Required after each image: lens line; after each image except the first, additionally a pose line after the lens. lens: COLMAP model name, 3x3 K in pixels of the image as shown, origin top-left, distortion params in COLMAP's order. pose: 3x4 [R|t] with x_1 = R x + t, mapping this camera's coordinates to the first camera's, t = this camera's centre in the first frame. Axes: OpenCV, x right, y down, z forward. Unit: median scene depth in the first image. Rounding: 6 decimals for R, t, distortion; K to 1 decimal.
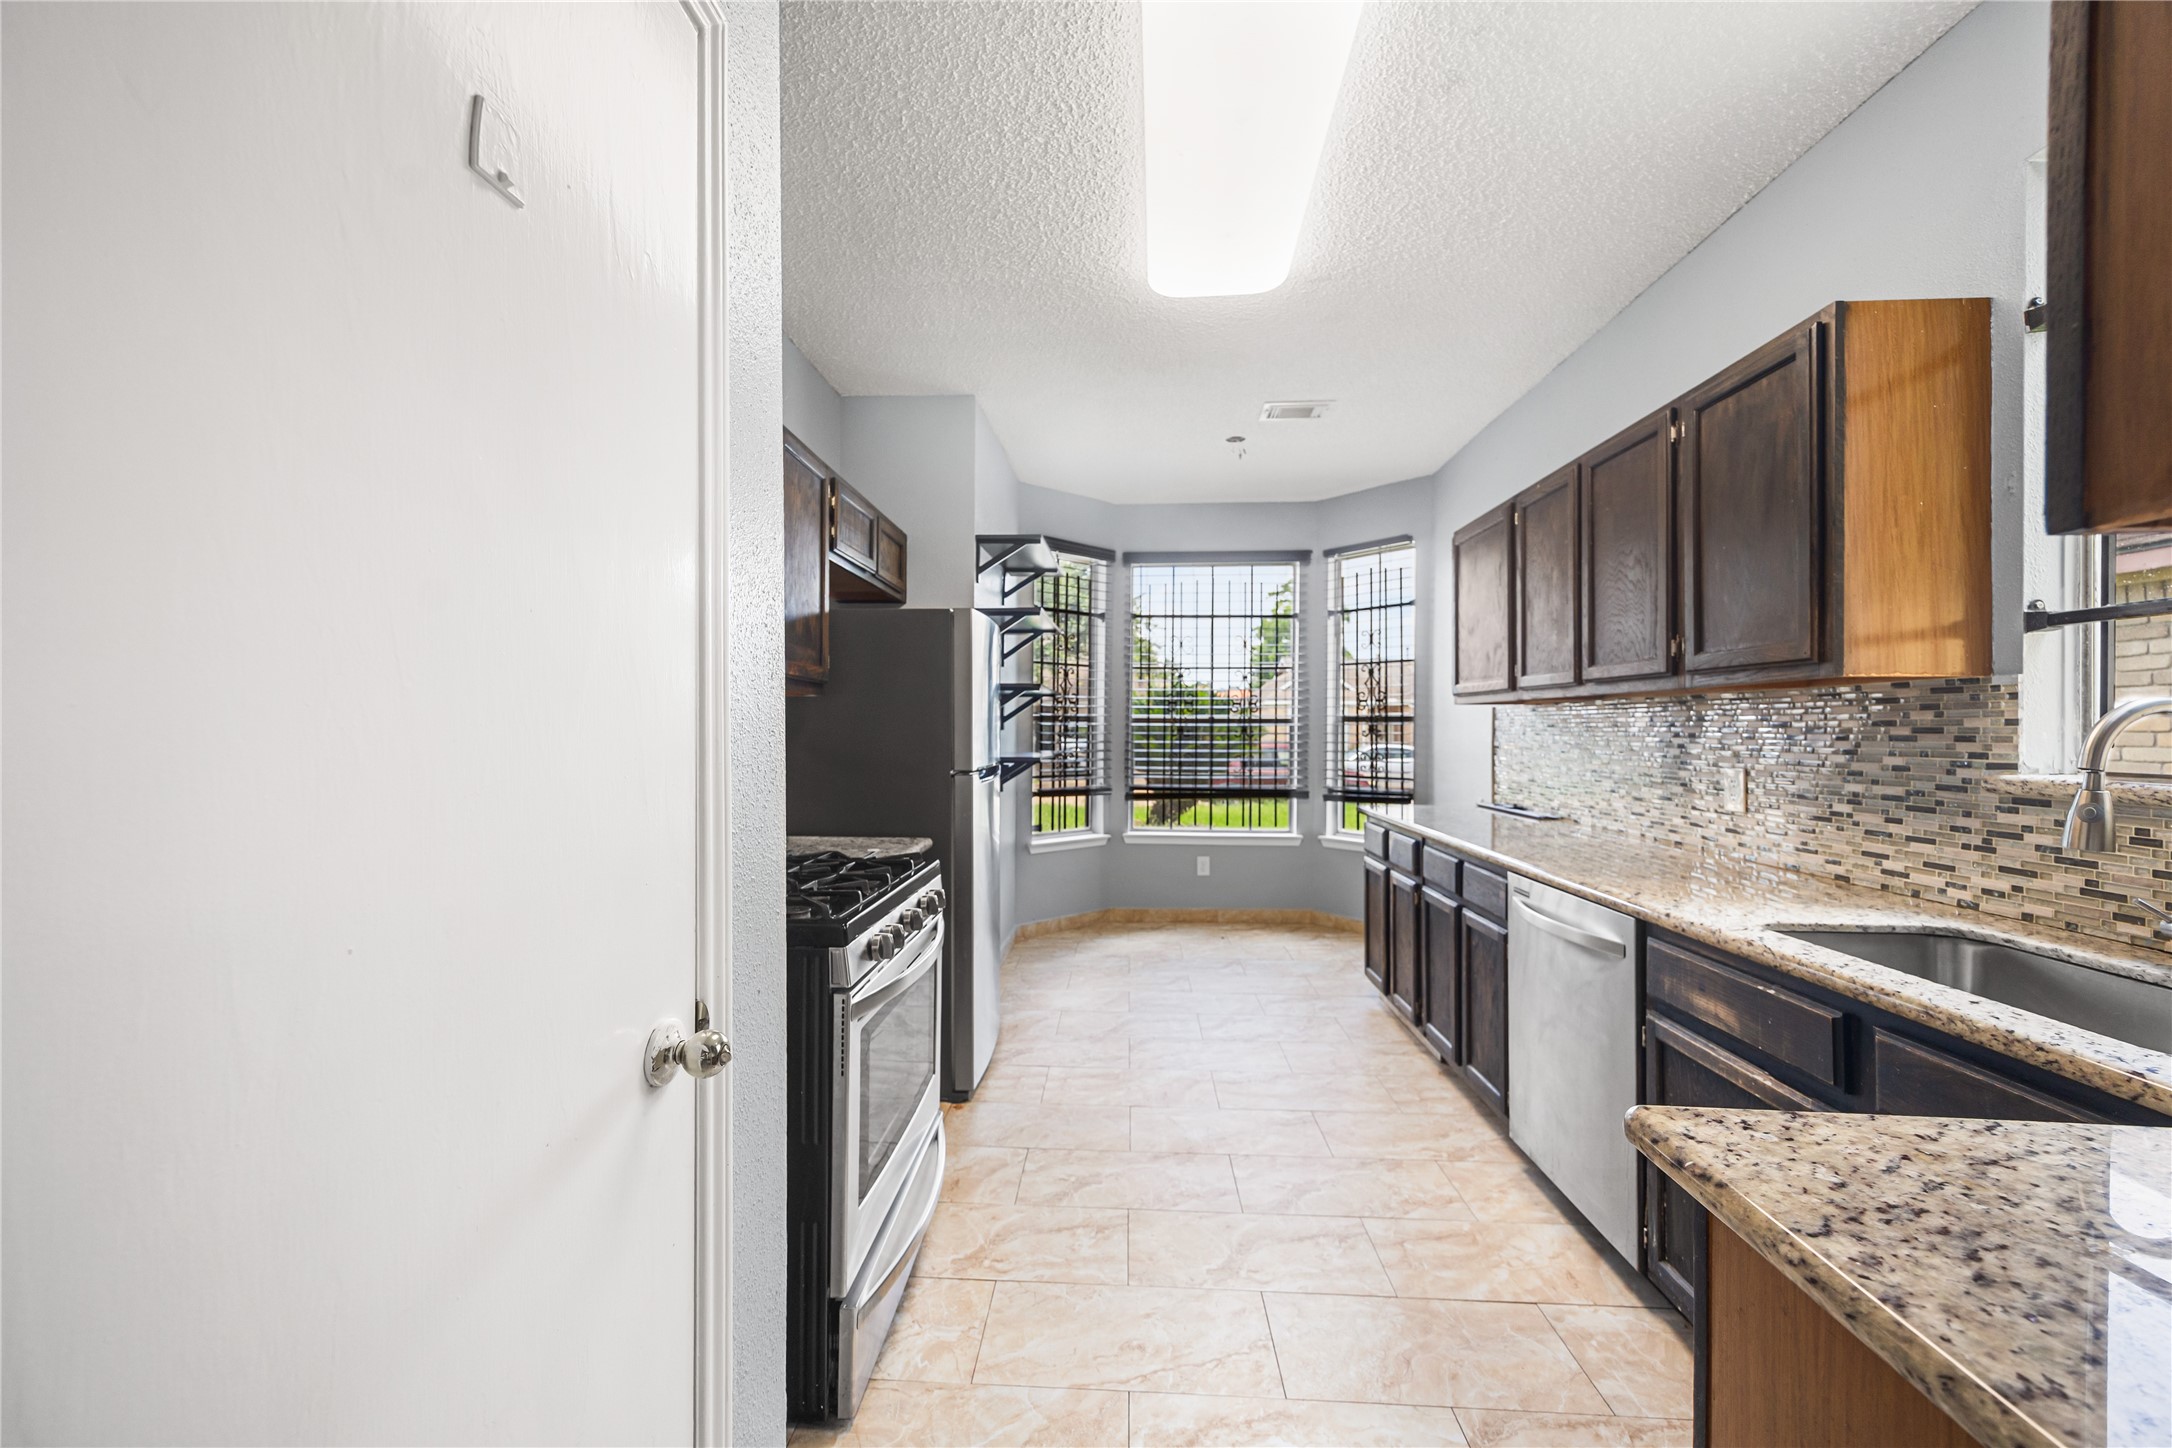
lens RADIAL K [[832.7, 0, 1077.2], [0, 832.7, 726.1], [0, 0, 1]] dist [-0.000927, -0.000243]
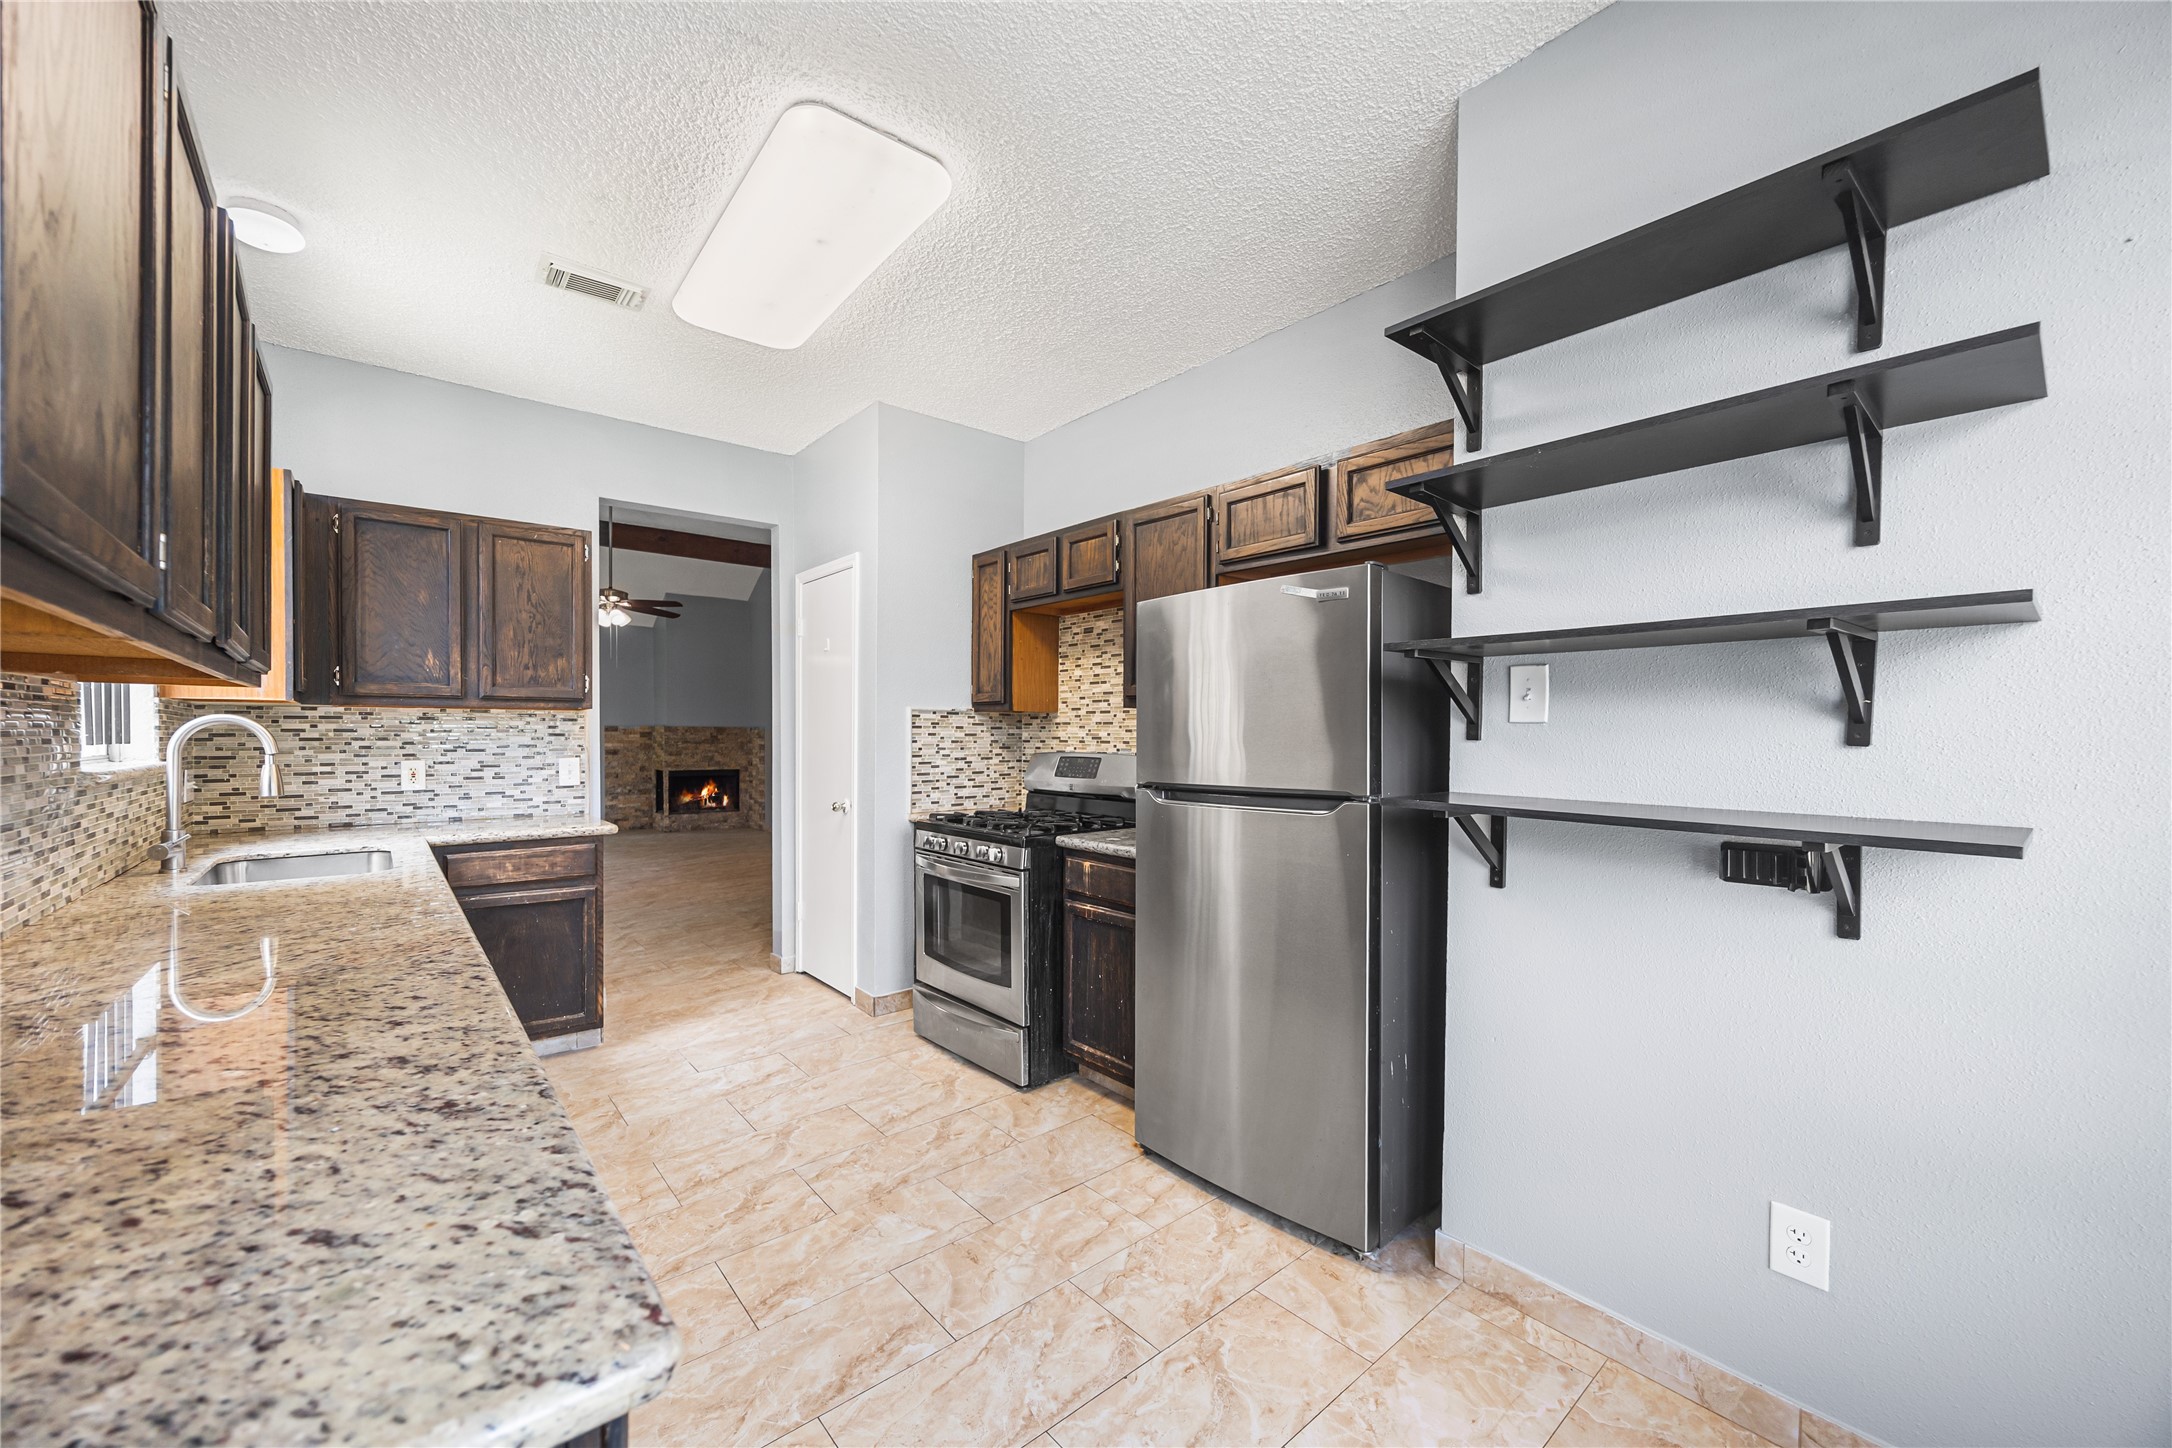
lens RADIAL K [[832.7, 0, 1088.3], [0, 832.7, 754.7], [0, 0, 1]] dist [-0.000927, -0.000243]
pose [[-0.714286, 0.013385, -0.699725, 0.637287], [-0.002949, 0.999751, 0.022134, 0.004575], [0.699847, 0.017874, -0.714069, 1.907517]]
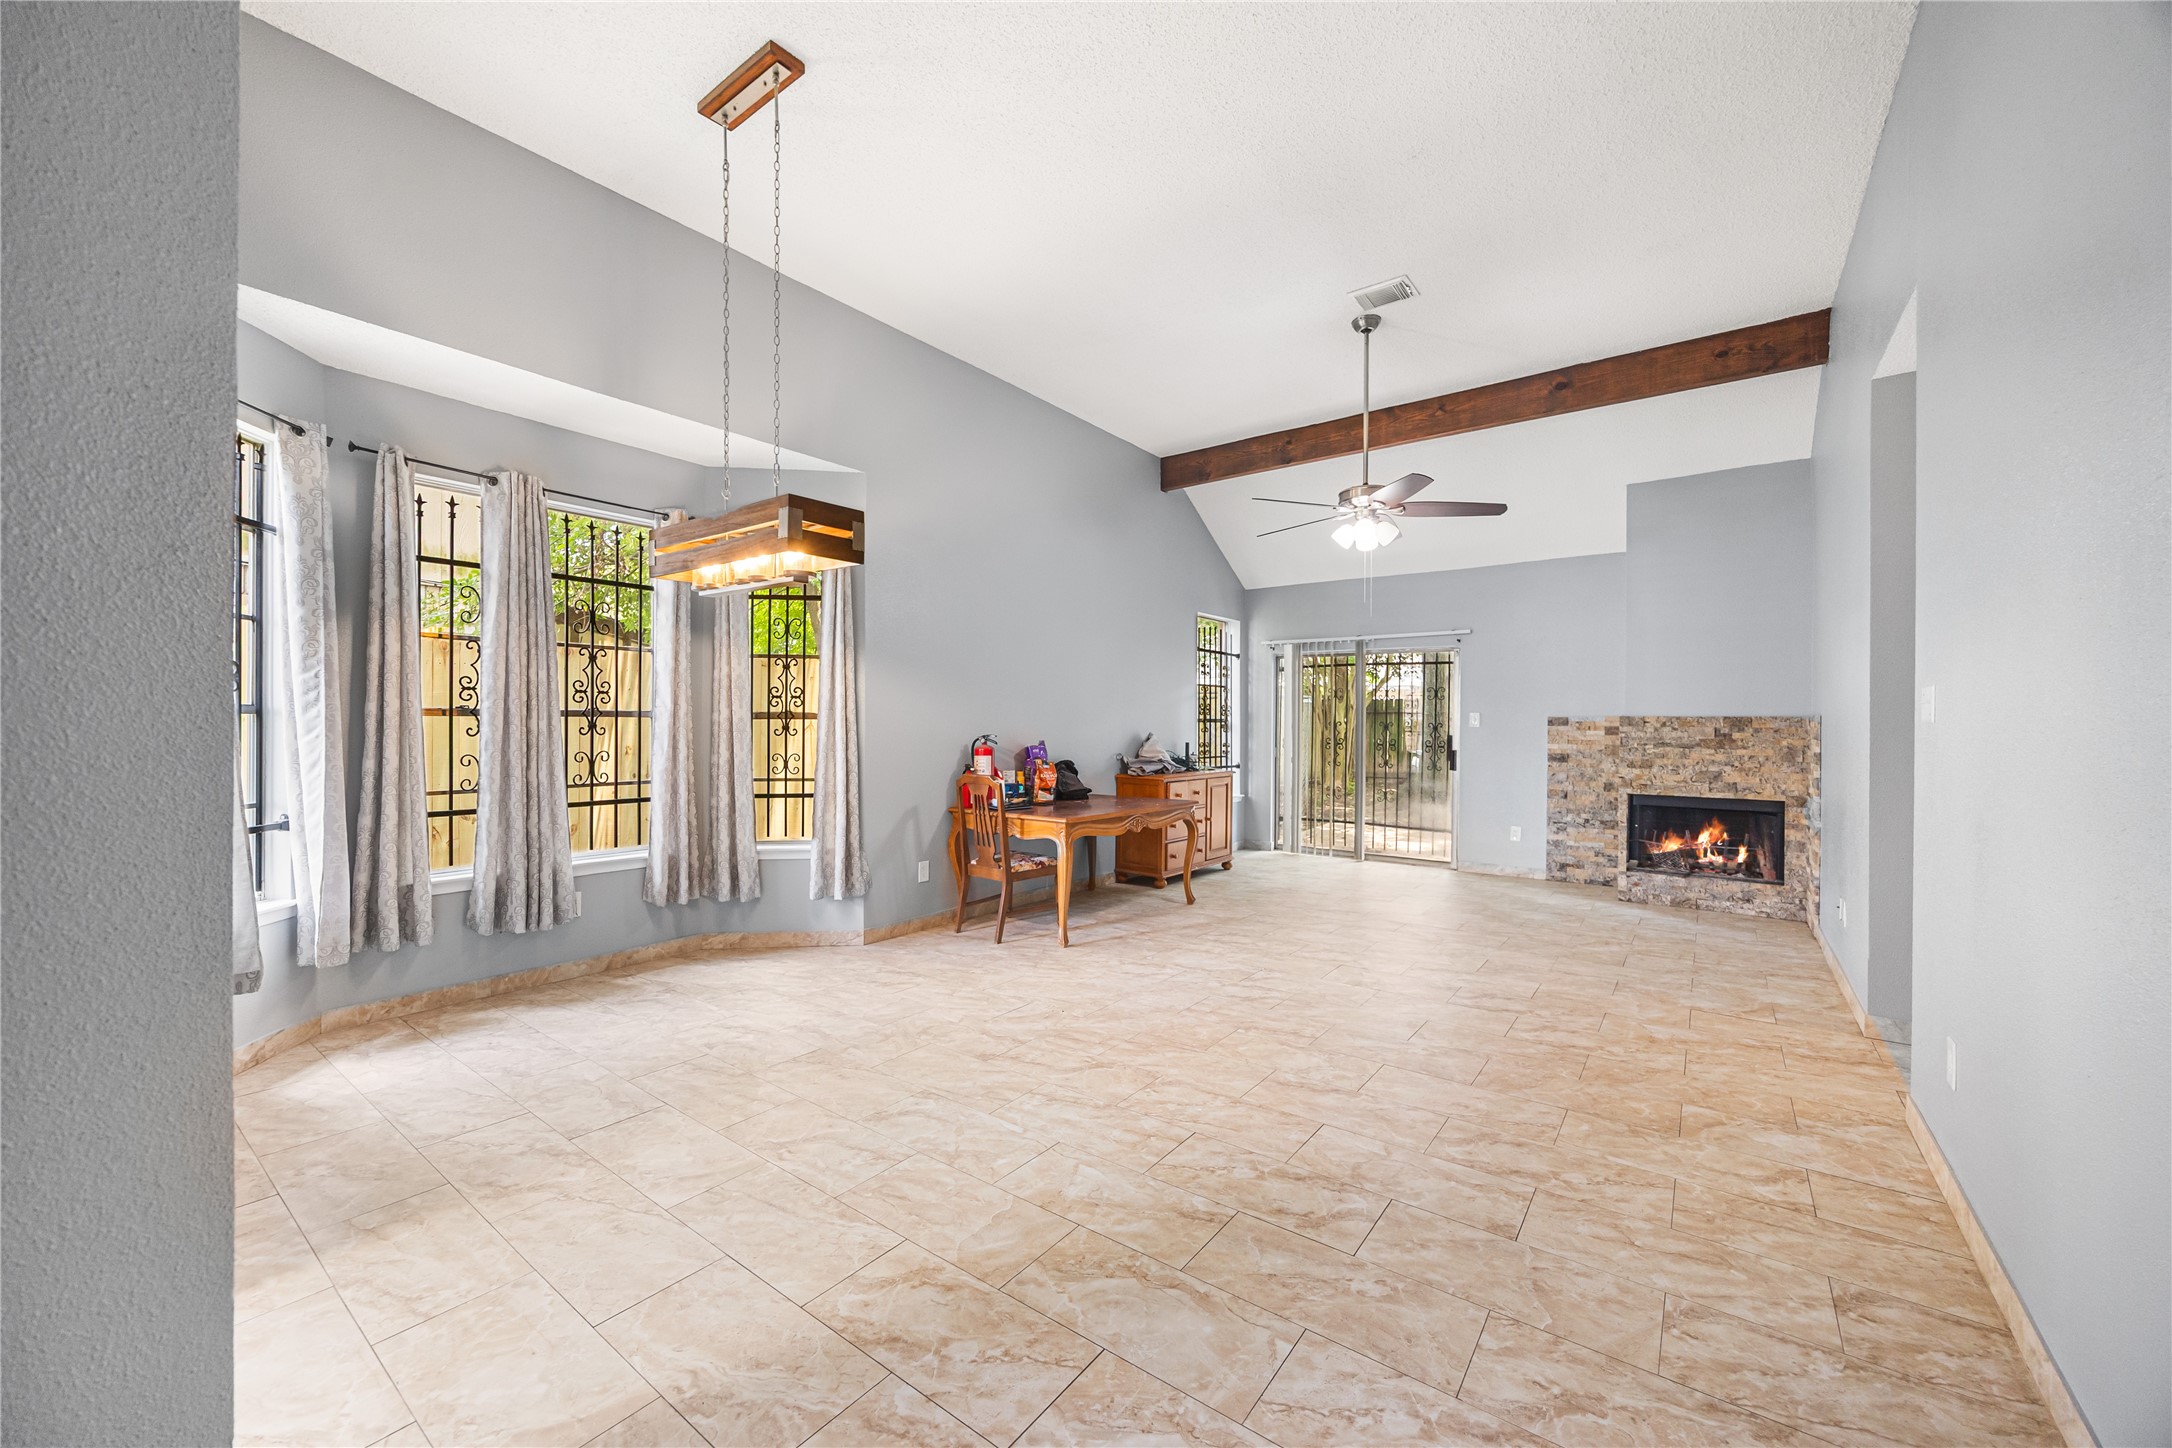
lens RADIAL K [[832.7, 0, 1093.5], [0, 832.7, 727.6], [0, 0, 1]] dist [-0.000927, -0.000243]
pose [[-0.838152, -0.007430, 0.545386, -0.927481], [-0.006879, 0.999972, 0.003050, -0.004533], [-0.545394, -0.001195, -0.838179, 0.145250]]
